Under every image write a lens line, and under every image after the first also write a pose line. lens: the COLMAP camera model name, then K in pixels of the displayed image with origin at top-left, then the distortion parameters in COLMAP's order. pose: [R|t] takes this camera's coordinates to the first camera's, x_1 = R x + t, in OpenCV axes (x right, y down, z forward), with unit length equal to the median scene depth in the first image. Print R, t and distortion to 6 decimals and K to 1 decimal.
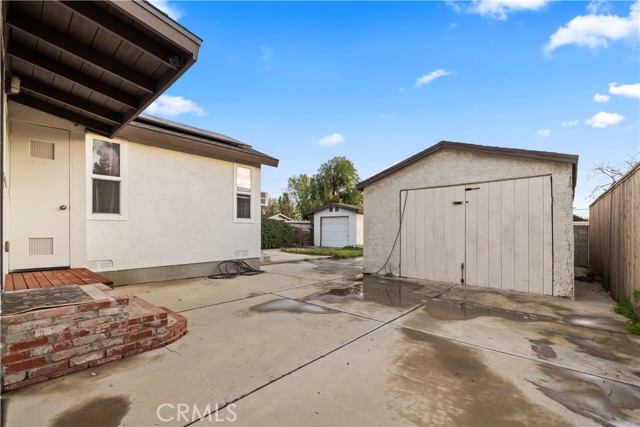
lens RADIAL K [[274.6, 0, 317.7], [0, 274.6, 223.7], [0, 0, 1]] dist [0.000071, -0.000005]
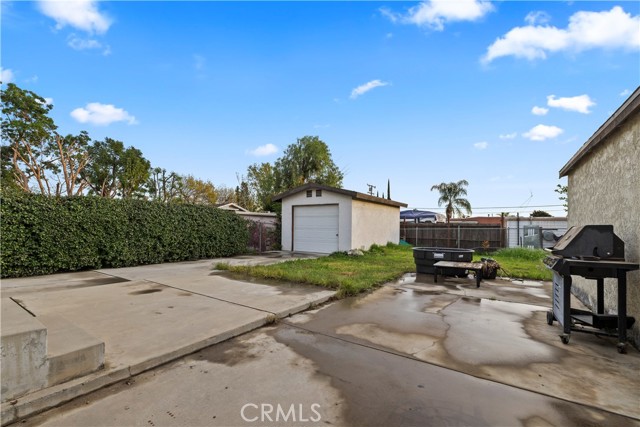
lens RADIAL K [[274.6, 0, 317.7], [0, 274.6, 223.7], [0, 0, 1]] dist [0.000071, -0.000005]
pose [[0.990957, 0.002464, 0.134154, -0.009059], [-0.004126, 0.999918, 0.012116, 0.005308], [-0.134113, -0.012560, 0.990886, 0.191054]]
